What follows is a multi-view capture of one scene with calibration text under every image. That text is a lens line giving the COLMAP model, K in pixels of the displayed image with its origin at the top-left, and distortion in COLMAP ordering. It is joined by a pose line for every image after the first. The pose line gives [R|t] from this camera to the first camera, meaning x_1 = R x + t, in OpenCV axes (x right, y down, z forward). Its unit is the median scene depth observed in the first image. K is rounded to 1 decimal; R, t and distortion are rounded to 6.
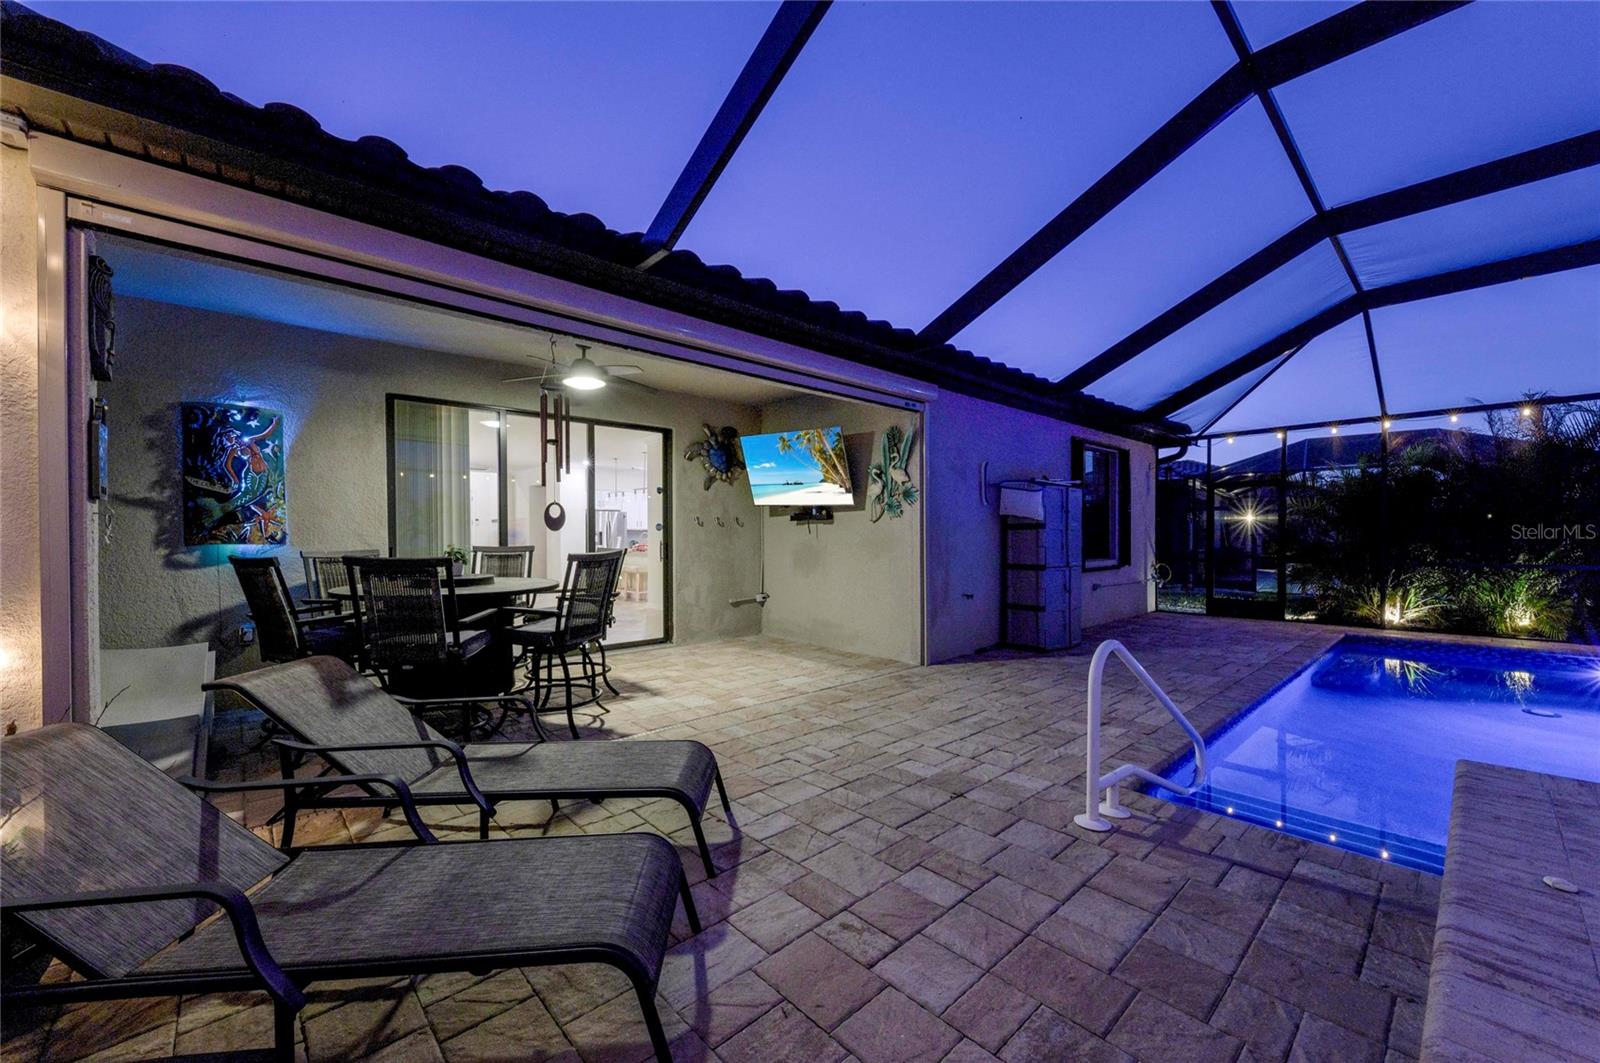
lens RADIAL K [[615.7, 0, 807.2], [0, 615.7, 543.9], [0, 0, 1]] dist [0.011743, -0.006111]
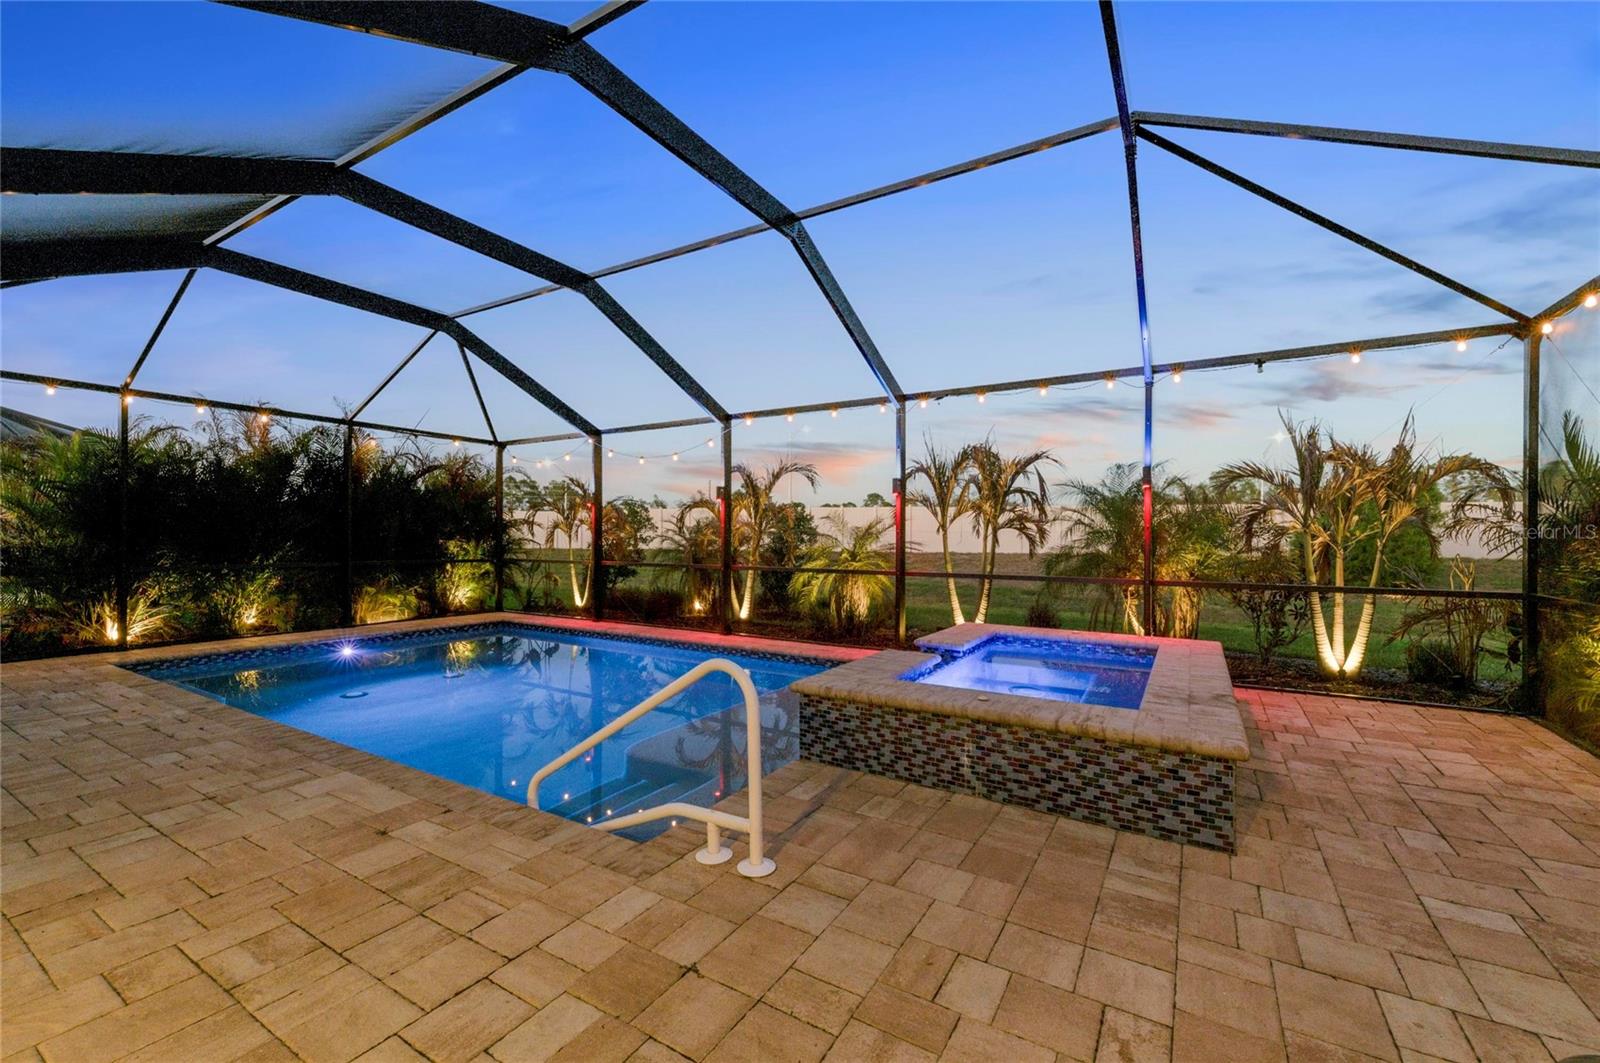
lens RADIAL K [[648.8, 0, 800.0], [0, 648.8, 531.5], [0, 0, 1]] dist [0.019185, -0.007413]
pose [[-0.276104, 0.011180, 0.961063, -0.193607], [0.005770, 0.999934, -0.009974, -0.006463], [-0.961110, 0.002792, -0.276150, 0.515623]]
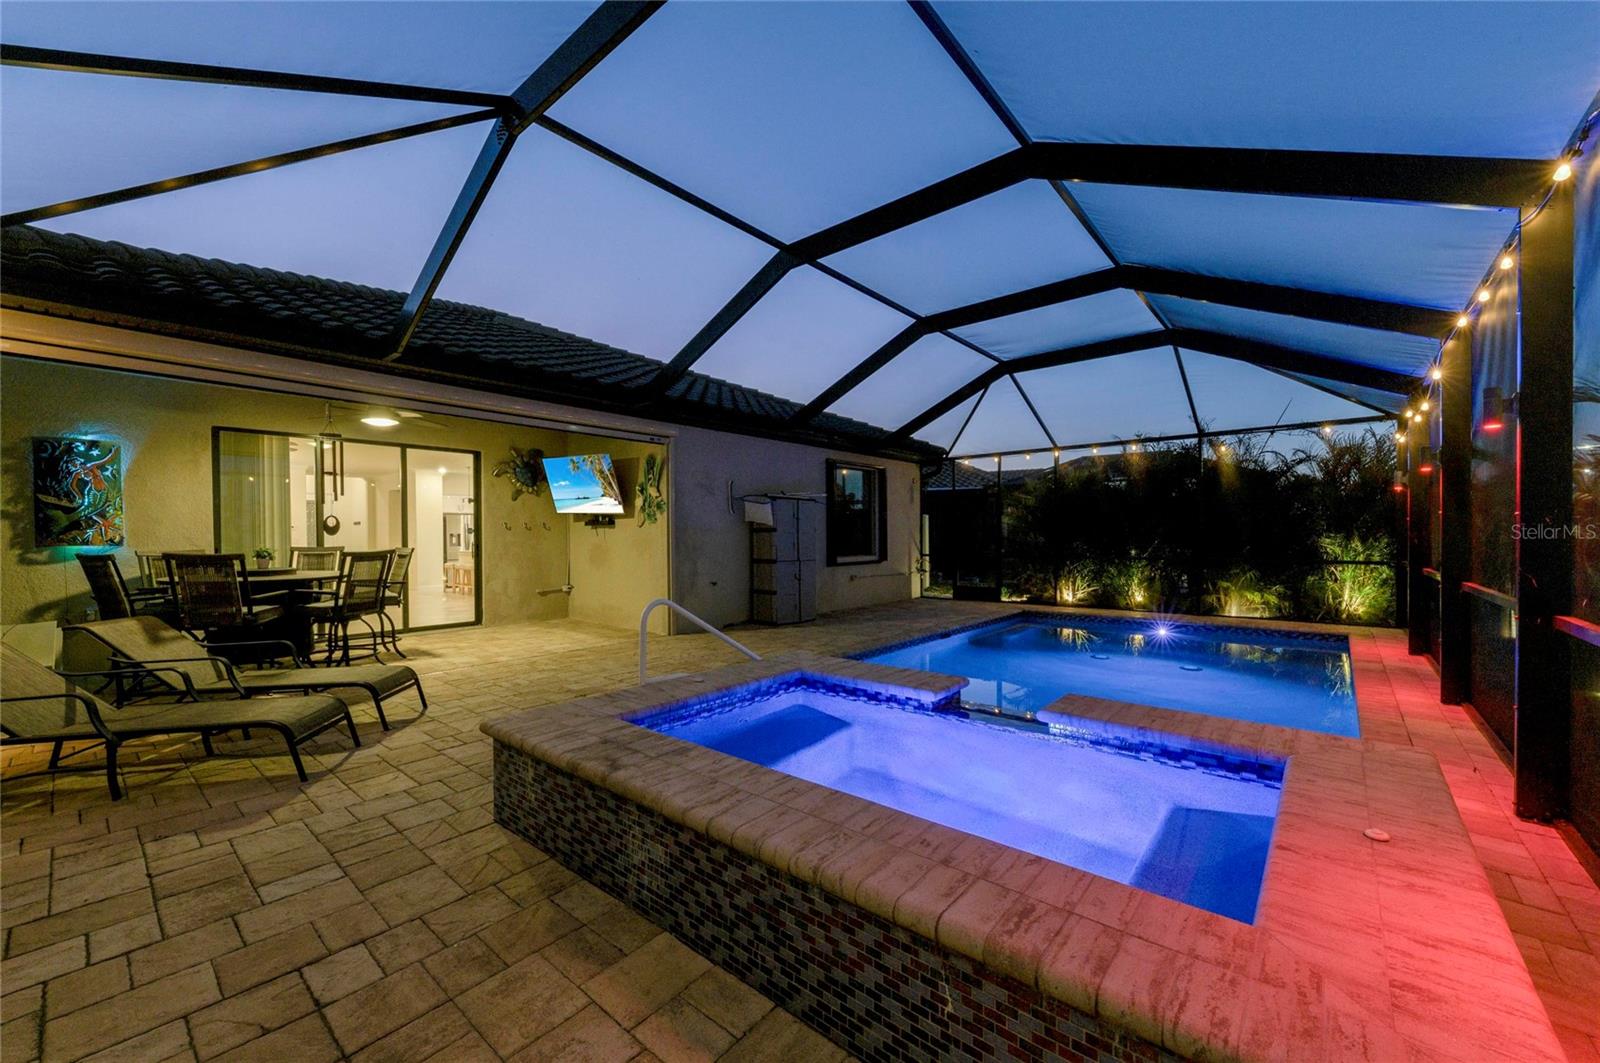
lens RADIAL K [[615.7, 0, 807.2], [0, 615.7, 543.9], [0, 0, 1]] dist [0.011743, -0.006111]
pose [[0.992093, -0.003808, 0.125449, 0.305865], [0.003930, 0.999992, -0.000729, 0.002392], [-0.125445, 0.001216, 0.992100, -0.341972]]
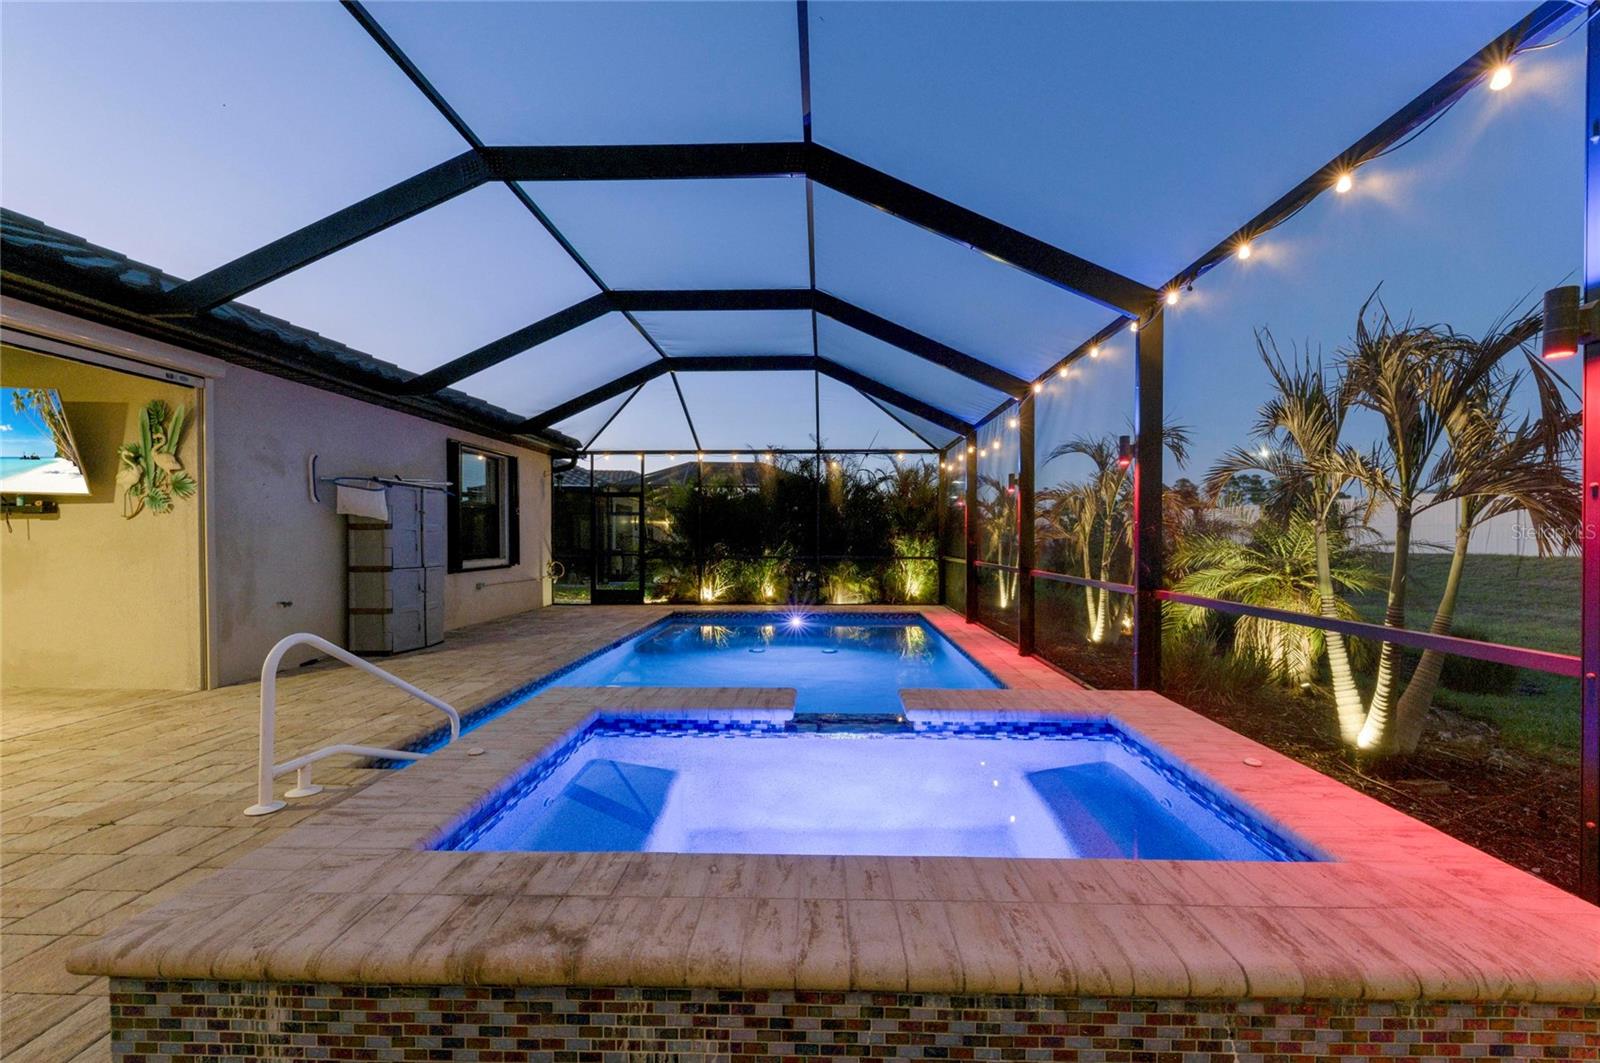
lens RADIAL K [[615.7, 0, 807.2], [0, 615.7, 543.9], [0, 0, 1]] dist [0.011743, -0.006111]
pose [[0.698294, -0.005164, 0.715792, 0.153142], [0.006229, 0.999980, 0.001138, 0.001818], [-0.715784, 0.003664, 0.698312, -0.174683]]
